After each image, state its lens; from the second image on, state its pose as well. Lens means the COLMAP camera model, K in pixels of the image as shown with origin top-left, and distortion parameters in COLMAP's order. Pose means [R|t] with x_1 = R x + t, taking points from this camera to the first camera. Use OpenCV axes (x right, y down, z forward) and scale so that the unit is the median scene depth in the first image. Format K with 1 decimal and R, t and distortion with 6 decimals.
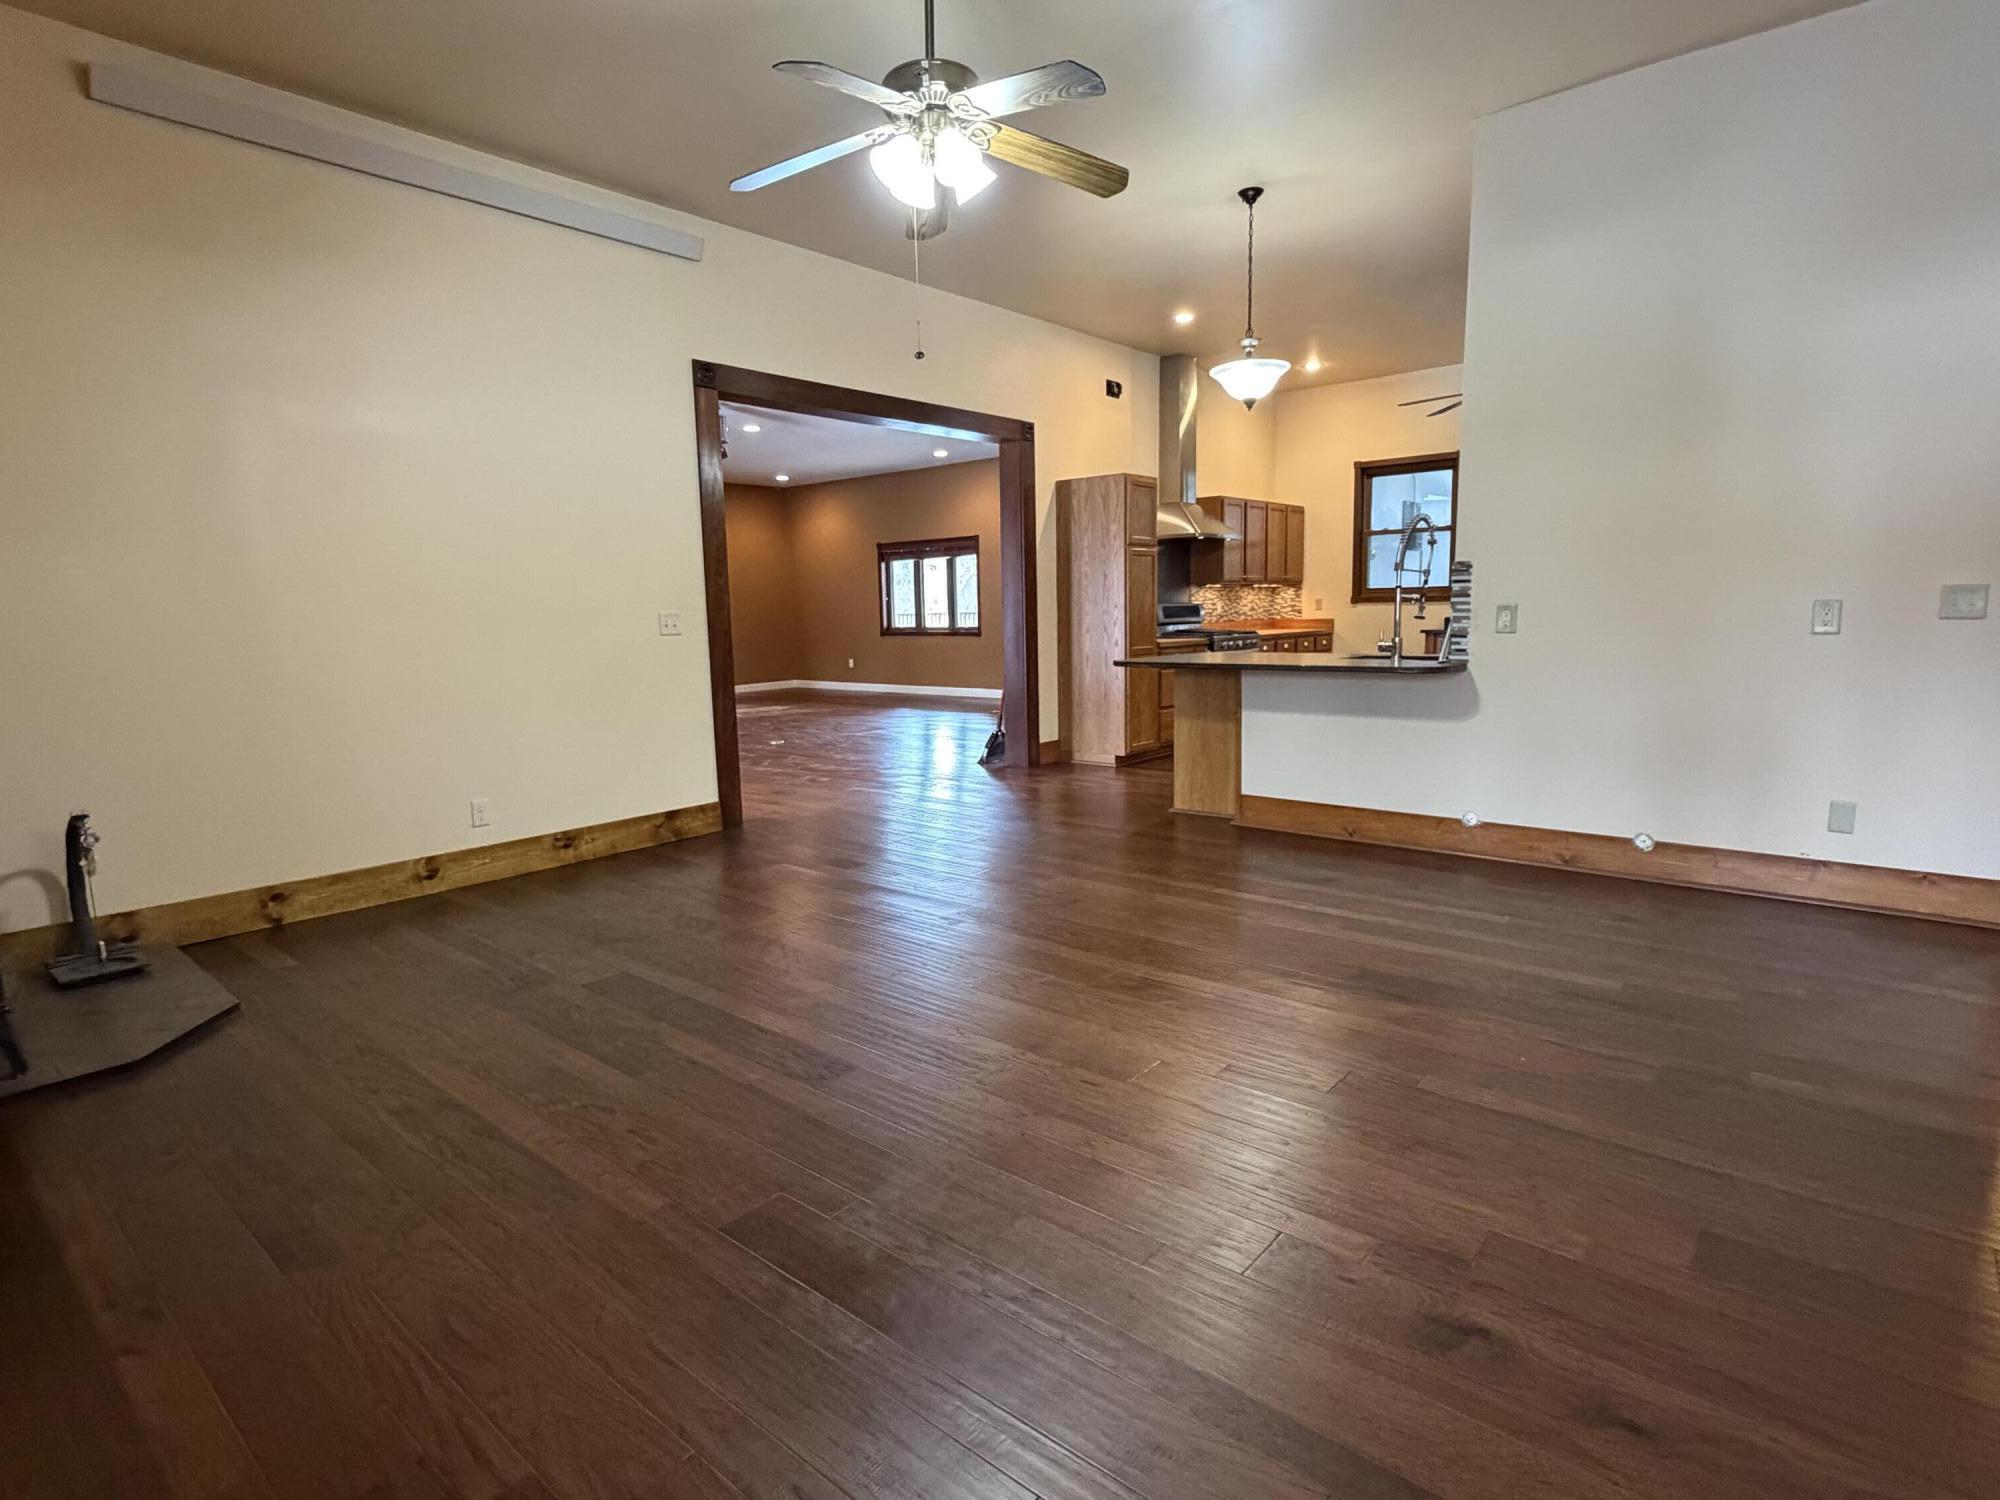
lens RADIAL K [[1048.4, 0, 991.2], [0, 1048.4, 752.2], [0, 0, 1]] dist [0.005067, 0.001011]
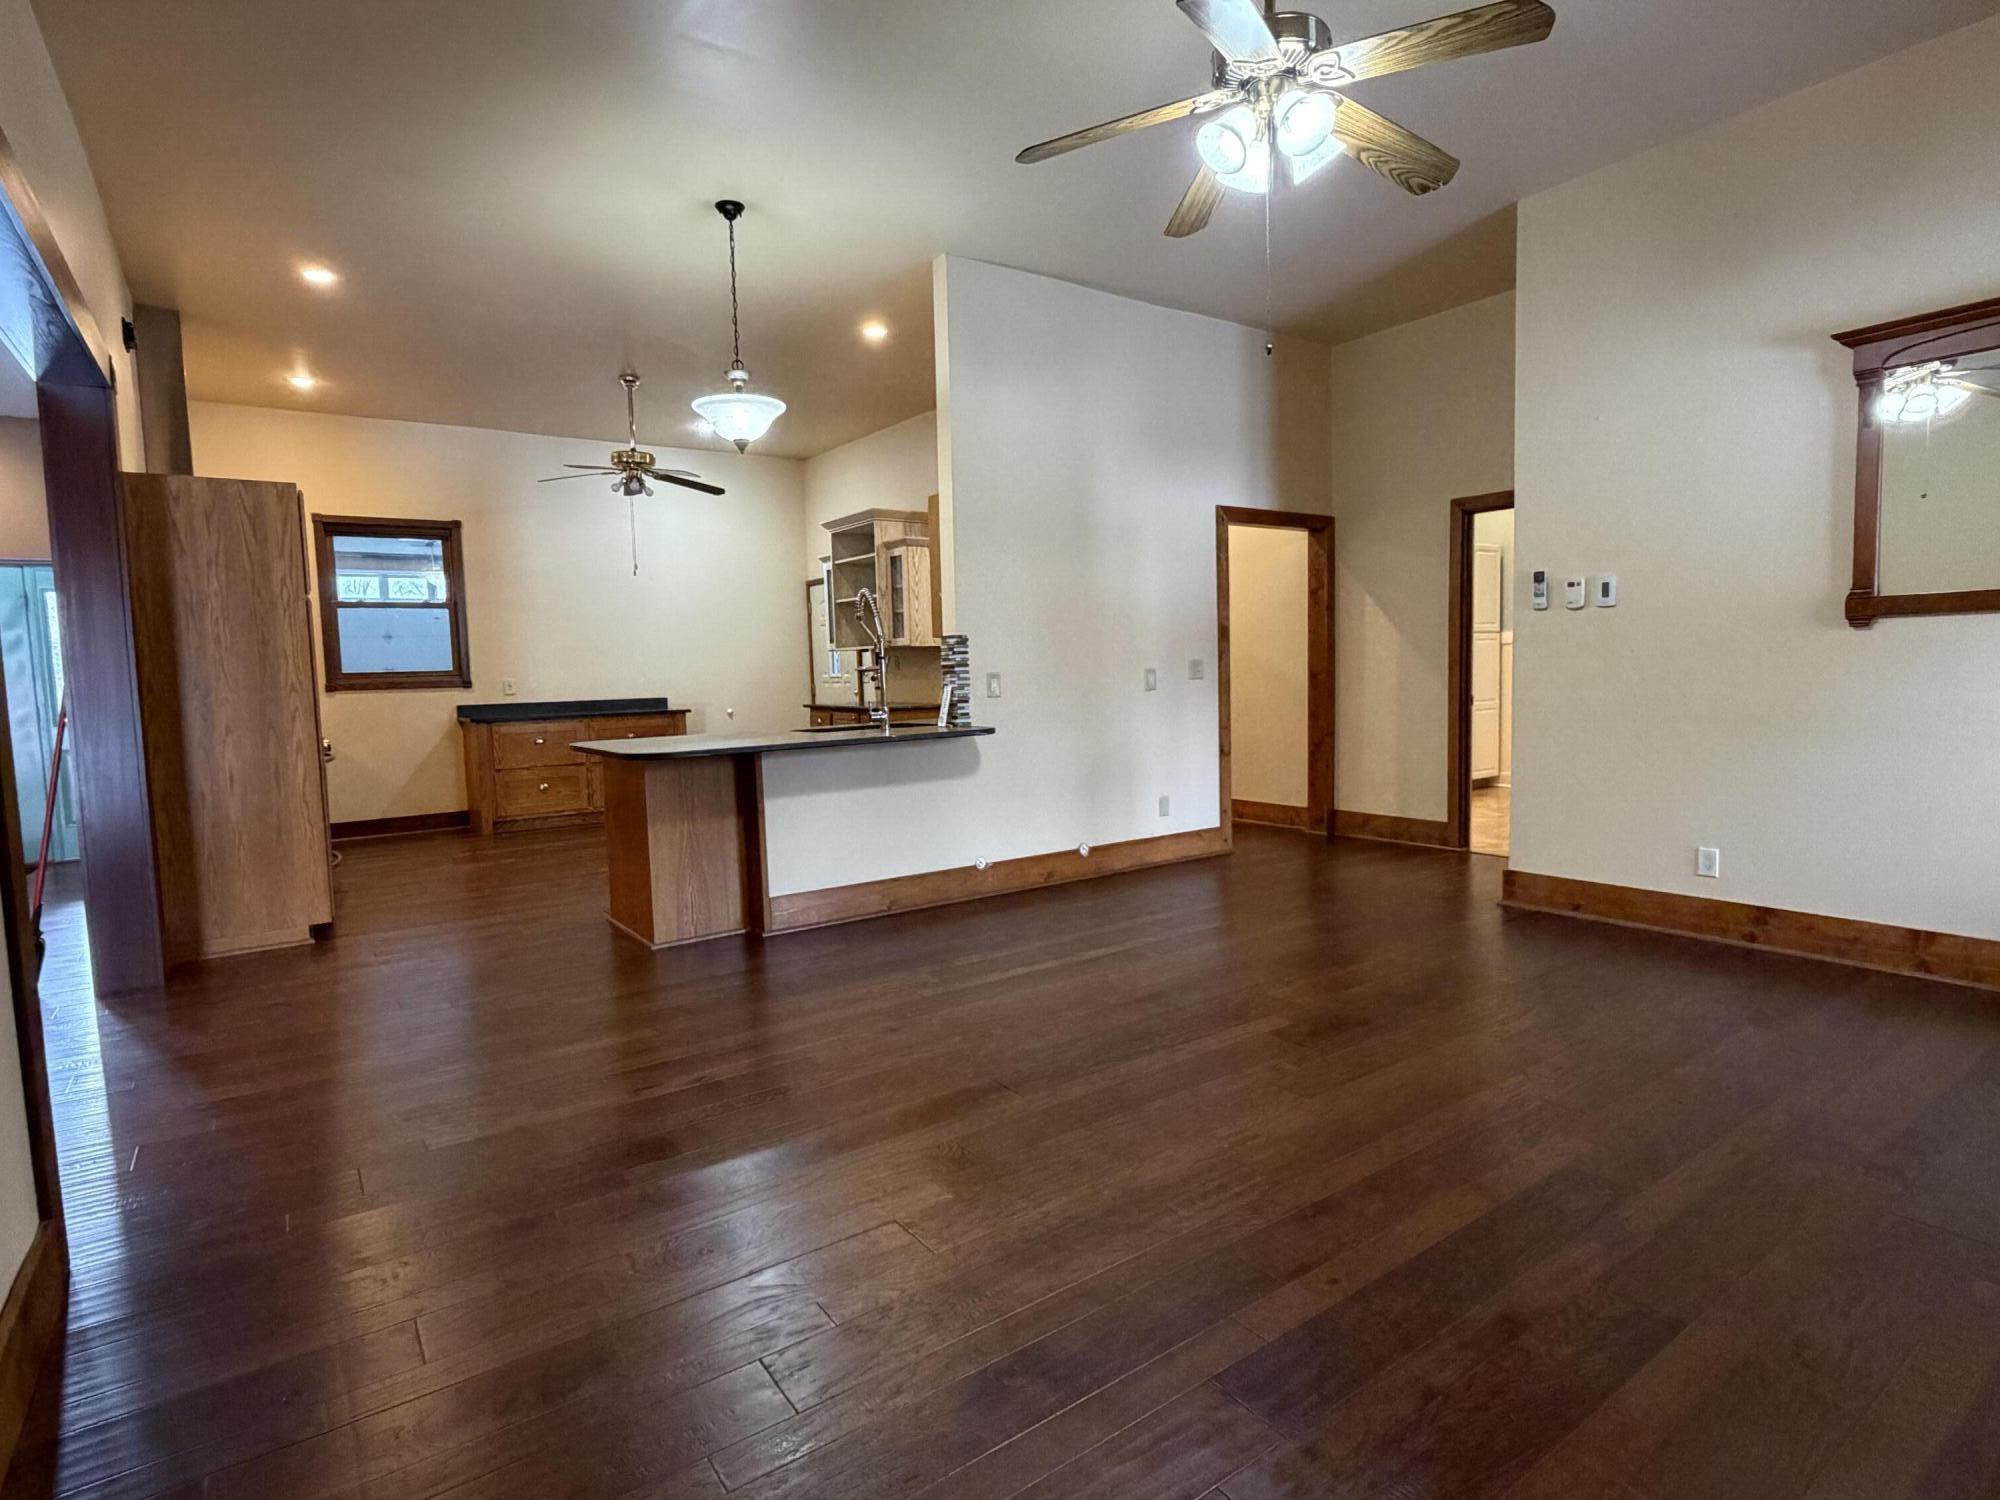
lens RADIAL K [[1048.4, 0, 1003.7], [0, 1048.4, 742.9], [0, 0, 1]] dist [0.005067, 0.001011]
pose [[0.227675, -0.055720, 0.972142, -0.220324], [0.158688, 0.987138, 0.019415, -0.028858], [-0.960720, 0.149847, 0.233588, 0.247580]]
